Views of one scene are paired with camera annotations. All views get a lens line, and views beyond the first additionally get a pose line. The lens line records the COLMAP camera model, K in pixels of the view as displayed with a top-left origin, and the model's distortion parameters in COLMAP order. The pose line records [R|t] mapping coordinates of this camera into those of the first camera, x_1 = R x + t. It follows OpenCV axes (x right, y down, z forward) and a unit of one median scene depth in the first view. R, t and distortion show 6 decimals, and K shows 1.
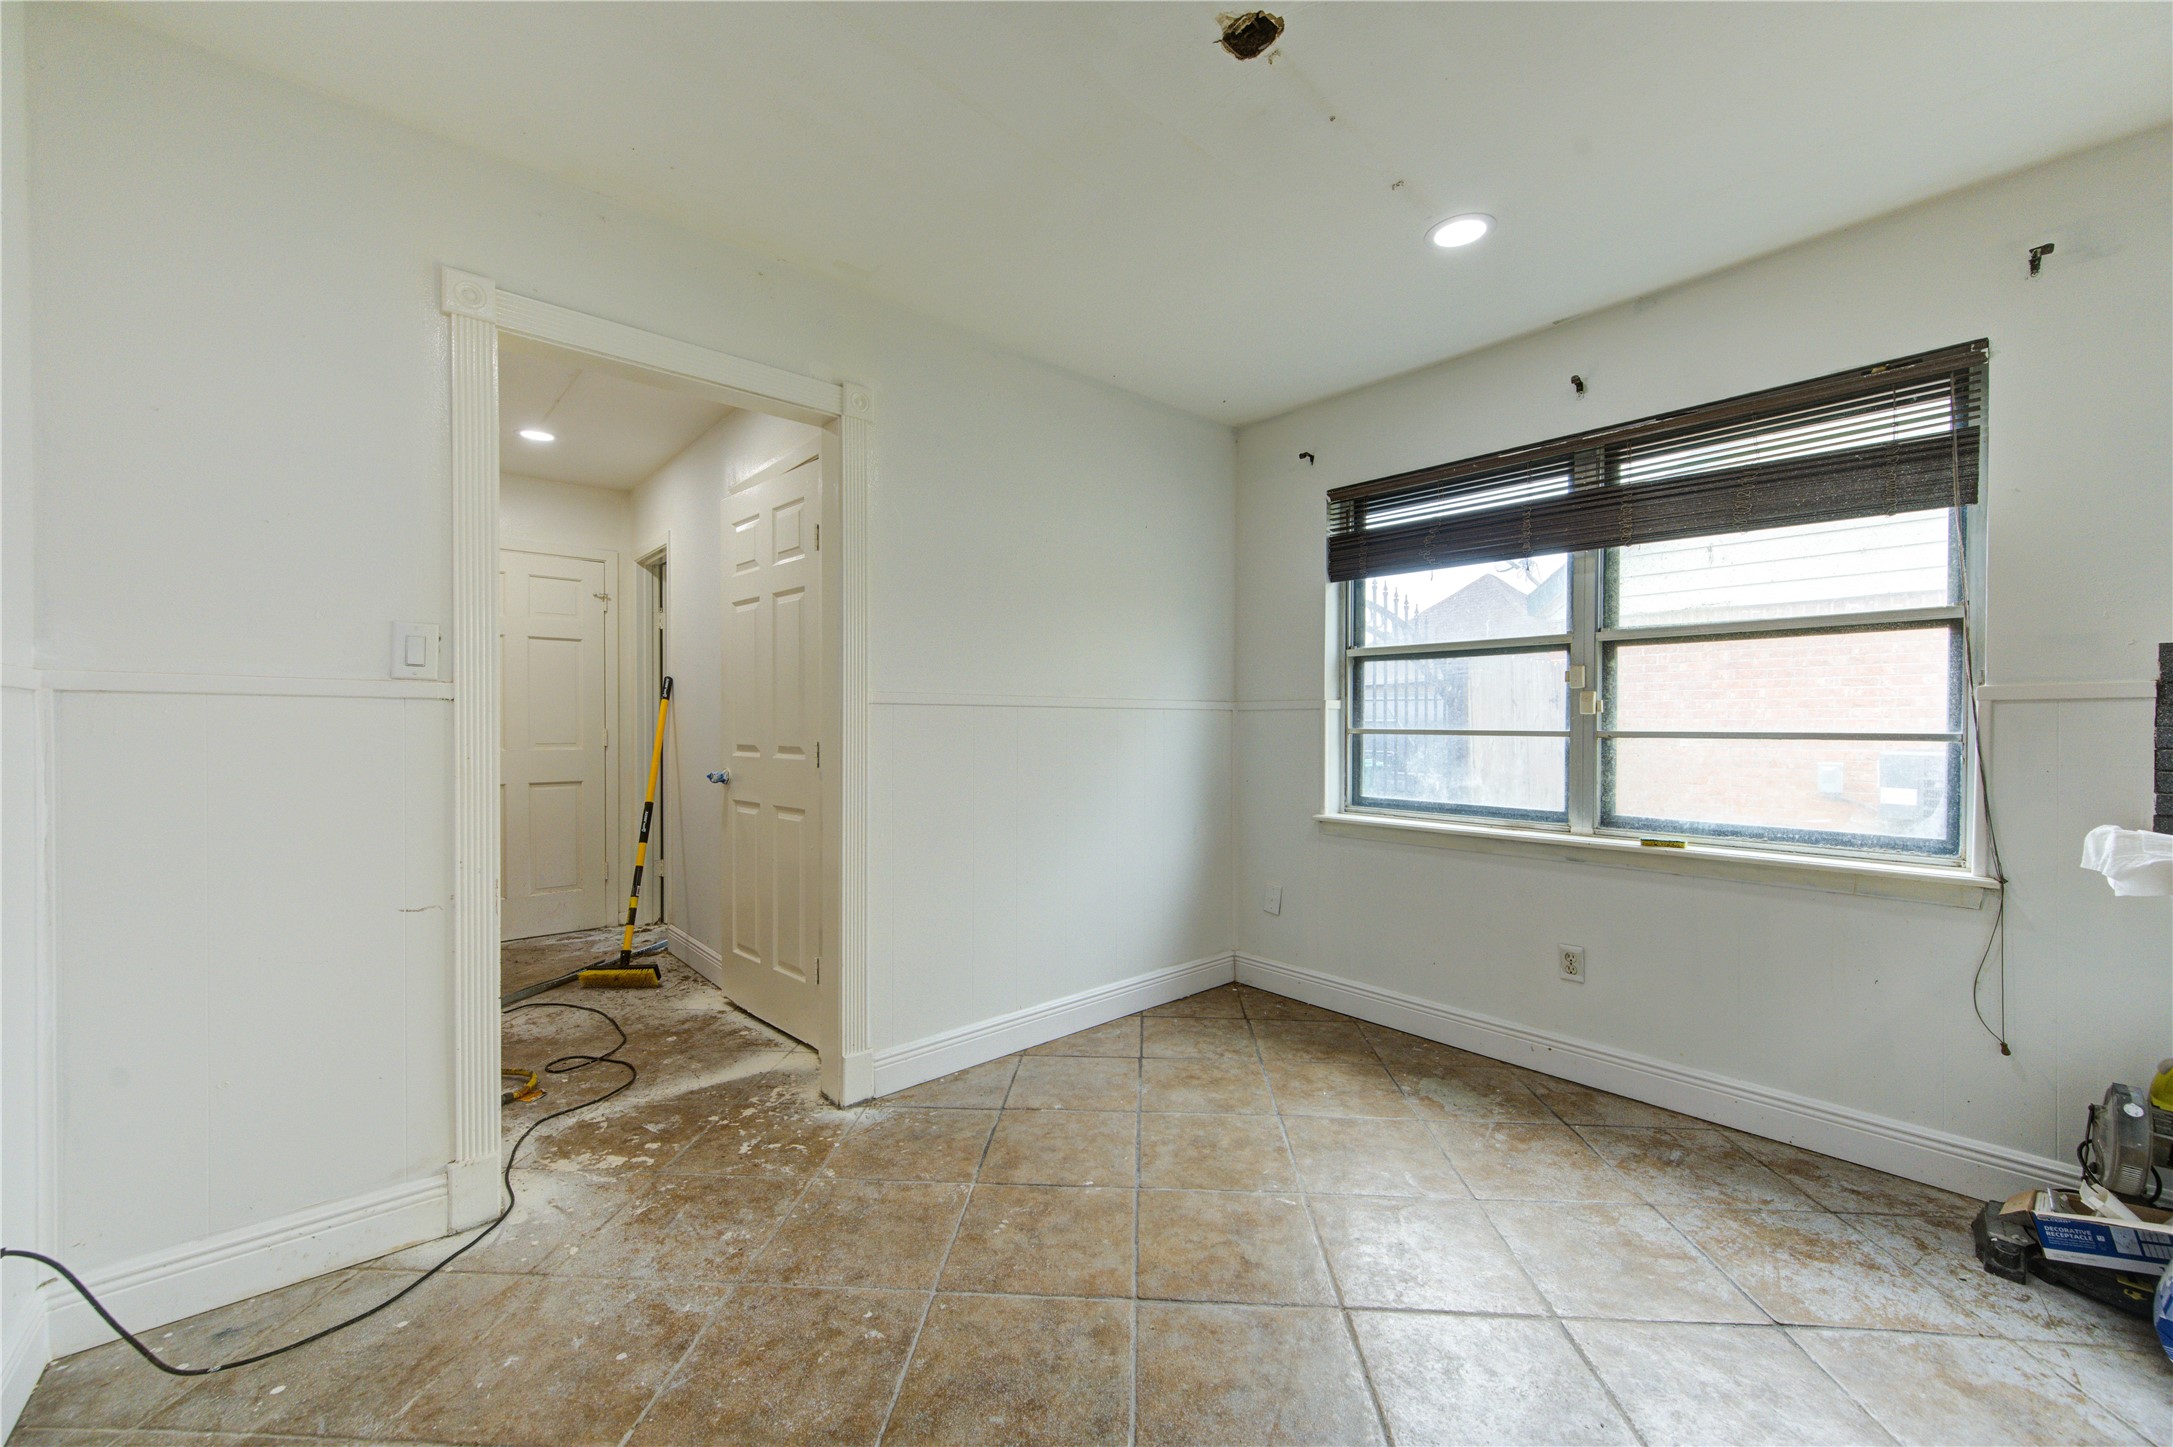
lens RADIAL K [[862.2, 0, 1091.4], [0, 862.2, 734.5], [0, 0, 1]] dist [-0.000560, 0.003054]
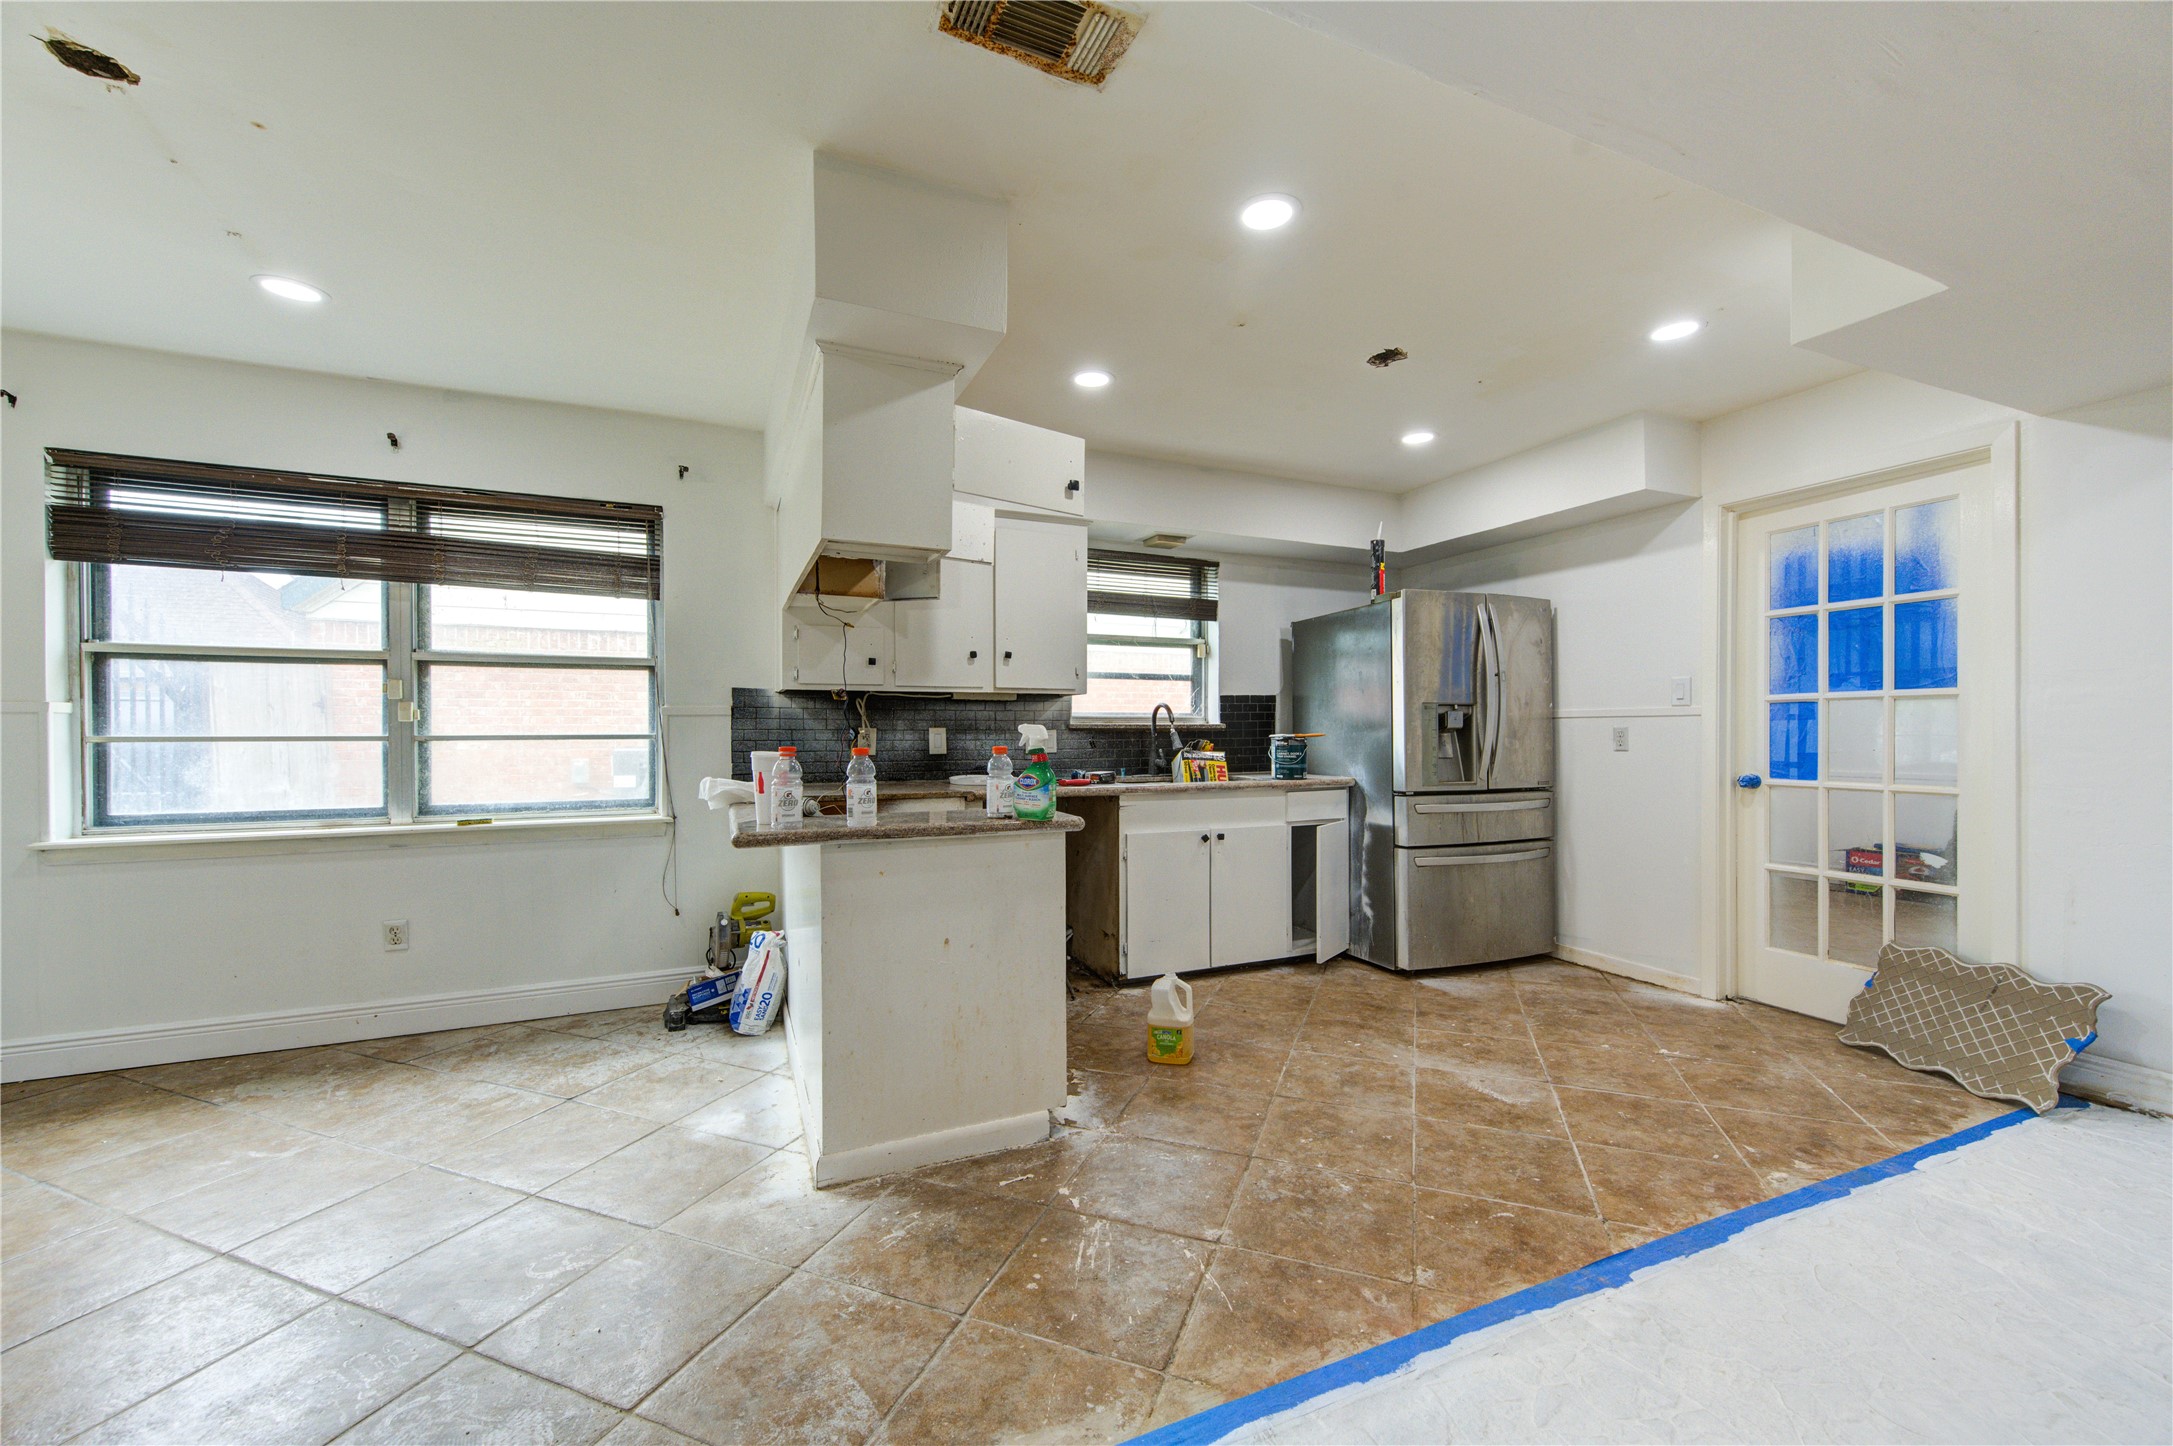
lens RADIAL K [[848.1, 0, 1090.5], [0, 848.1, 732.1], [0, 0, 1]] dist [-0.000137, -0.003778]
pose [[0.310407, -0.007841, 0.950571, -0.235982], [0.015709, 0.999872, 0.003118, 0.002138], [-0.950474, 0.013965, 0.310490, -0.250533]]
